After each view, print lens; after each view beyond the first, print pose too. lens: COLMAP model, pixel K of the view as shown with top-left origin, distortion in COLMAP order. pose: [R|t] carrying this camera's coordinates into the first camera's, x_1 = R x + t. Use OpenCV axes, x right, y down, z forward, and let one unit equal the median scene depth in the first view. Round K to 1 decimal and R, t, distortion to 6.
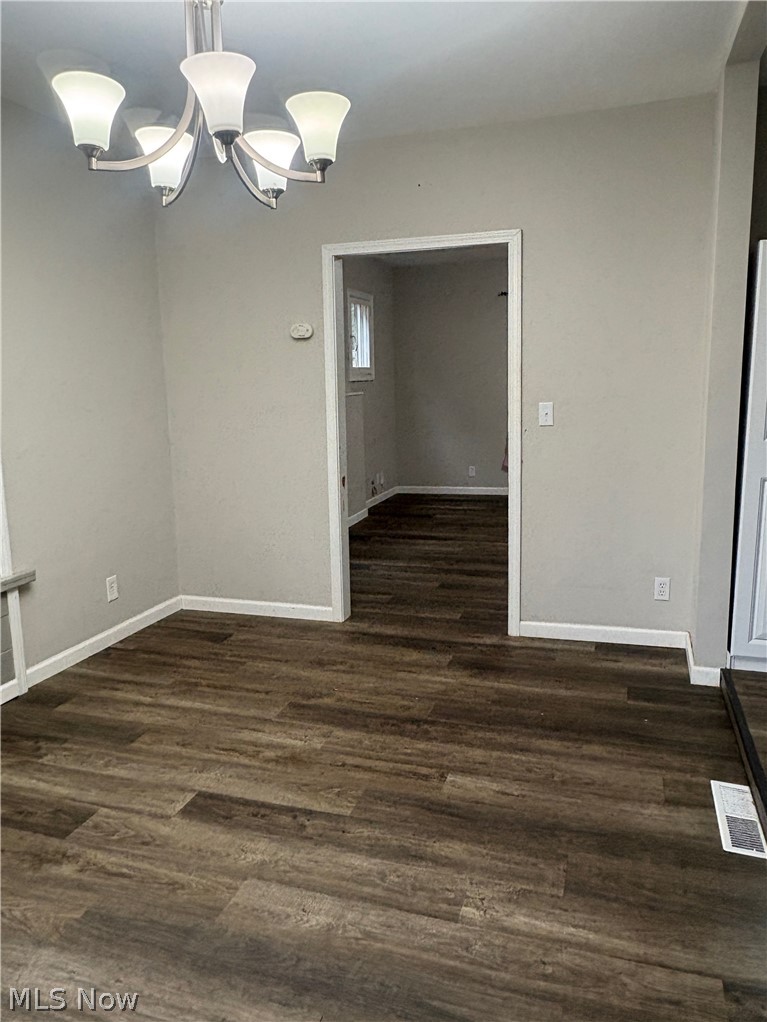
lens RADIAL K [[763.3, 0, 383.5], [0, 763.3, 511.0], [0, 0, 1]] dist [-0.012869, -0.002454]
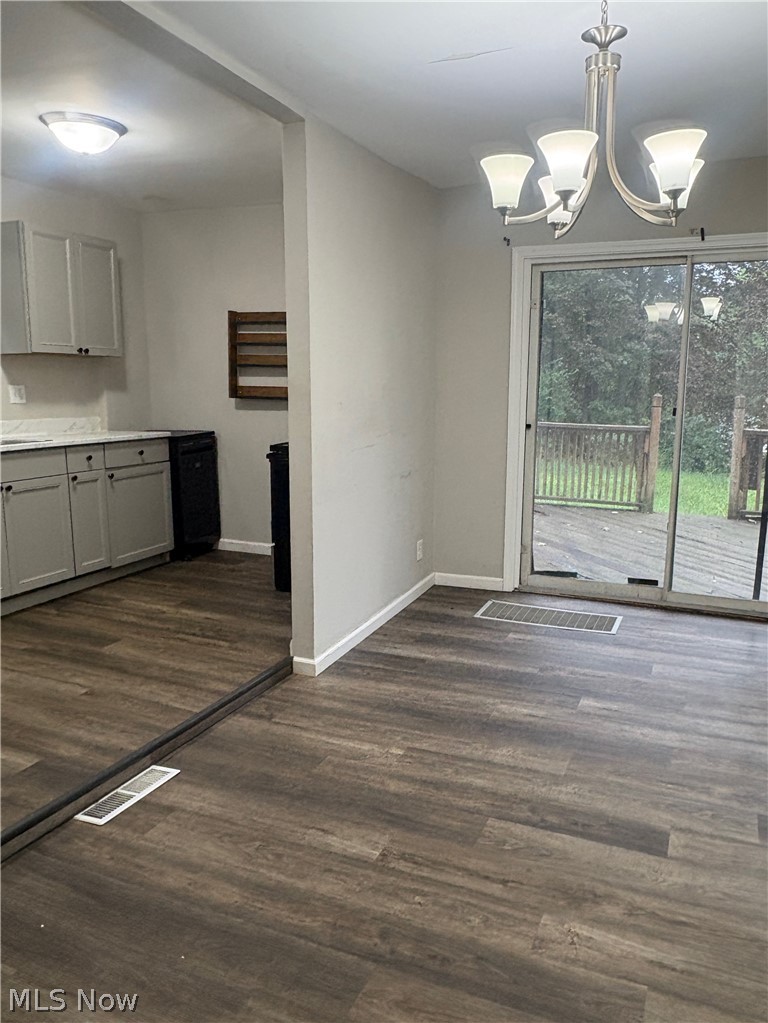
lens RADIAL K [[764.0, 0, 384.0], [0, 764.0, 511.5], [0, 0, 1]] dist [-0.012869, -0.002454]
pose [[-0.993940, -0.002811, 0.109888, -0.014681], [0.034208, 0.942122, 0.333520, -0.293376], [-0.104465, 0.335258, -0.936317, 1.644787]]
